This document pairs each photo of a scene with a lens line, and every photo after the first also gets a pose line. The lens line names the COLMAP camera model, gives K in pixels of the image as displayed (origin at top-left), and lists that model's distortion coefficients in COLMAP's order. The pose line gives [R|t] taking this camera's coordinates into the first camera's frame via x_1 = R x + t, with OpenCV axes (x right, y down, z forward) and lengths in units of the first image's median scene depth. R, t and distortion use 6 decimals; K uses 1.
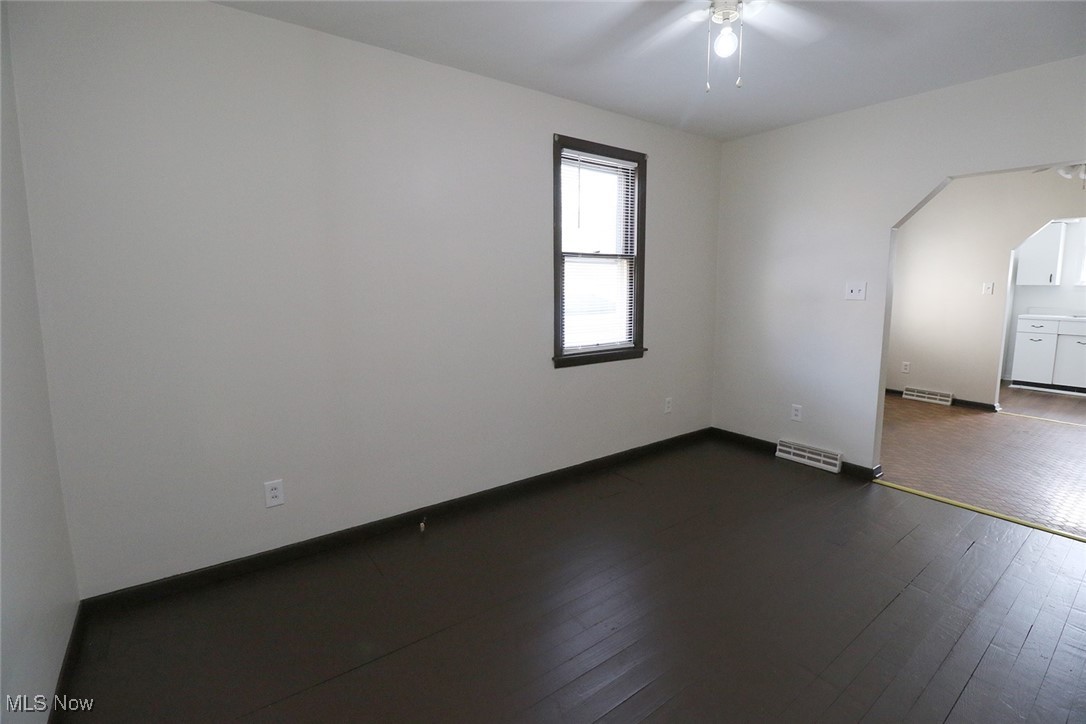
lens RADIAL K [[511.6, 0, 552.7], [0, 511.6, 350.7], [0, 0, 1]] dist [-0.013042, -0.001527]
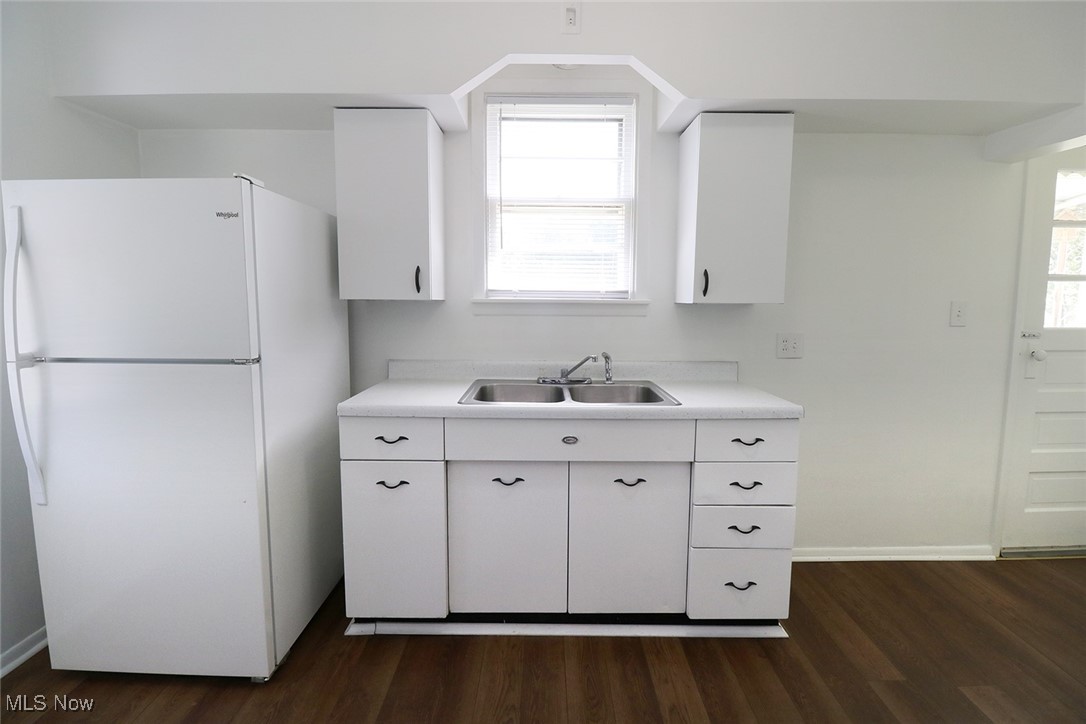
lens RADIAL K [[511.6, 0, 552.7], [0, 511.6, 350.7], [0, 0, 1]] dist [-0.013042, -0.001527]
pose [[0.589203, -0.078858, 0.804127, 1.269369], [0.095485, 0.995048, 0.027617, -0.162467], [-0.802323, 0.060509, 0.593815, 1.212335]]
